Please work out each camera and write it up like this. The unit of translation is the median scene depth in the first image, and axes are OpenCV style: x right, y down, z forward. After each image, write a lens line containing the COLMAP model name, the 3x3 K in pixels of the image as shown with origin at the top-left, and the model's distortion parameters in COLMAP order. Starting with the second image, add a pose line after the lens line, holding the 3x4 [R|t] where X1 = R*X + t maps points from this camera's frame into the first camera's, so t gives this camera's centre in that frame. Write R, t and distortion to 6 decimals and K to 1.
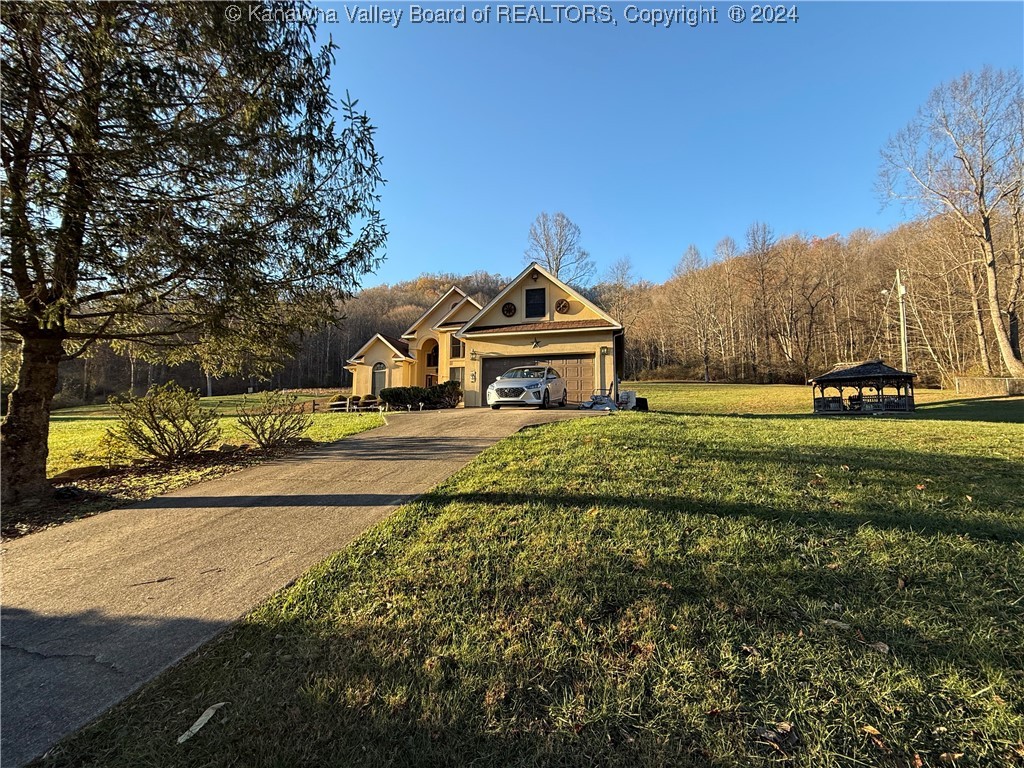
lens RADIAL K [[409.5, 0, 512.7], [0, 409.5, 384.6], [0, 0, 1]] dist [-0.001262, -0.000061]
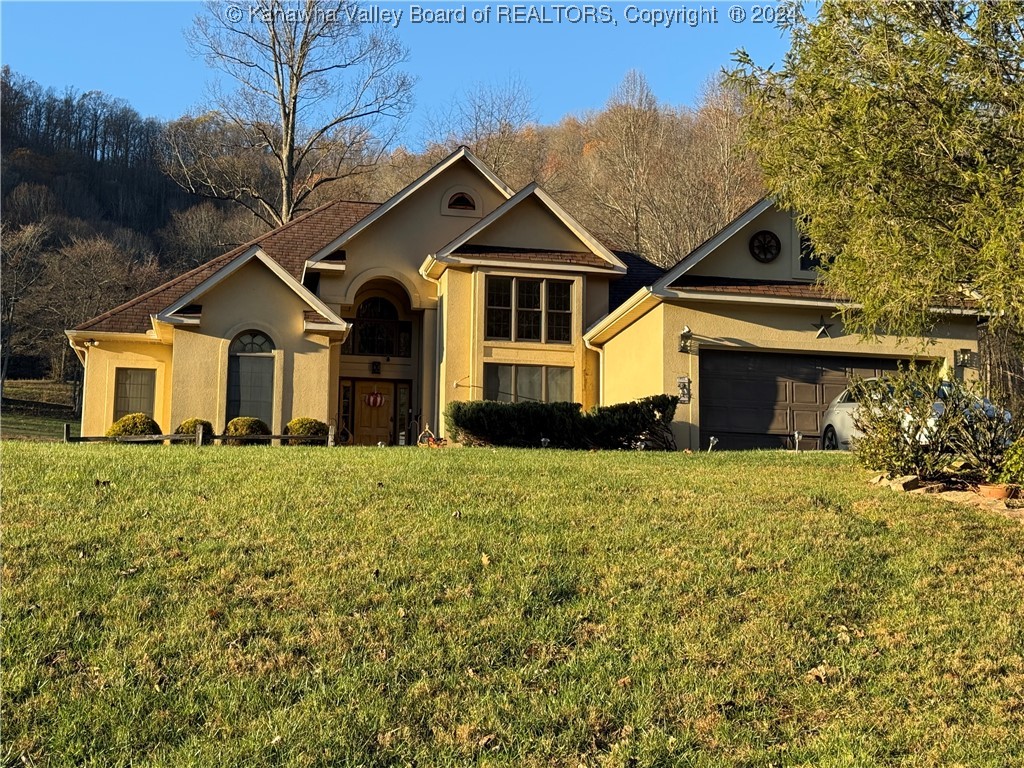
lens RADIAL K [[1435.6, 0, 511.2], [0, 1435.6, 379.0], [0, 0, 1]] dist [0.079365, 0.000000]
pose [[0.894383, 0.082753, 0.439581, -0.672809], [-0.056933, 0.995805, -0.071628, 0.063999], [-0.443664, 0.039037, 0.895343, -0.198444]]
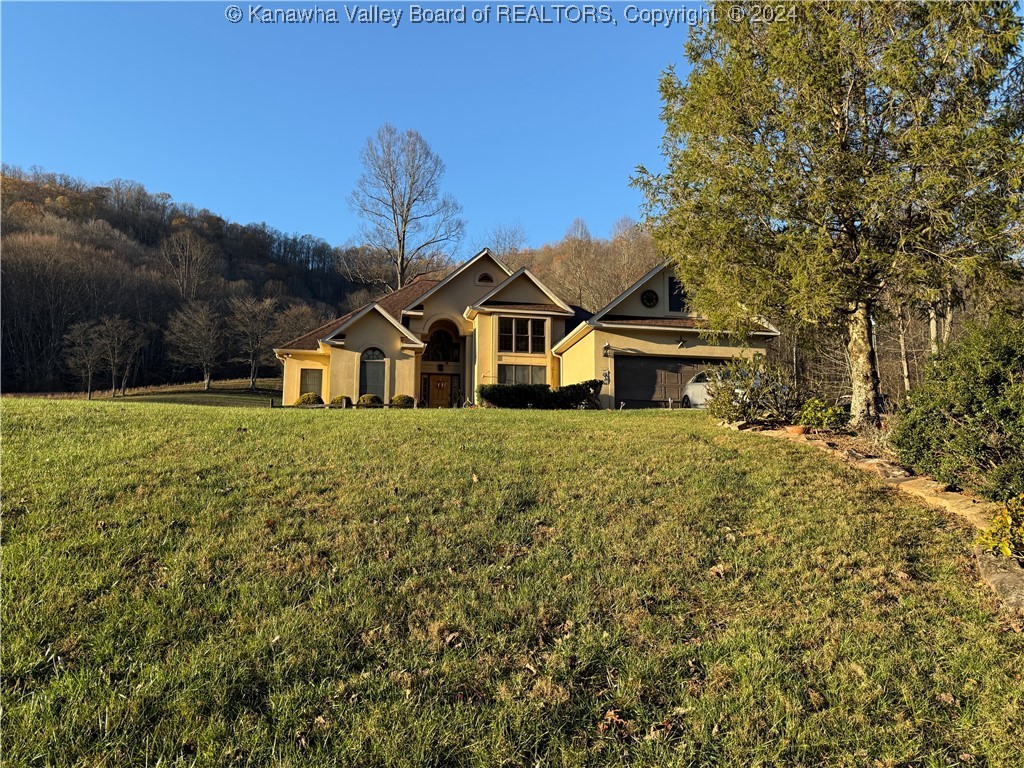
lens RADIAL K [[717.5, 0, 513.8], [0, 717.5, 389.6], [0, 0, 1]] dist [0.063125, -0.002955]
pose [[0.897892, 0.066981, 0.435089, -0.624634], [-0.048154, 0.997370, -0.054166, 0.064530], [-0.437573, 0.027684, 0.898756, -0.121858]]
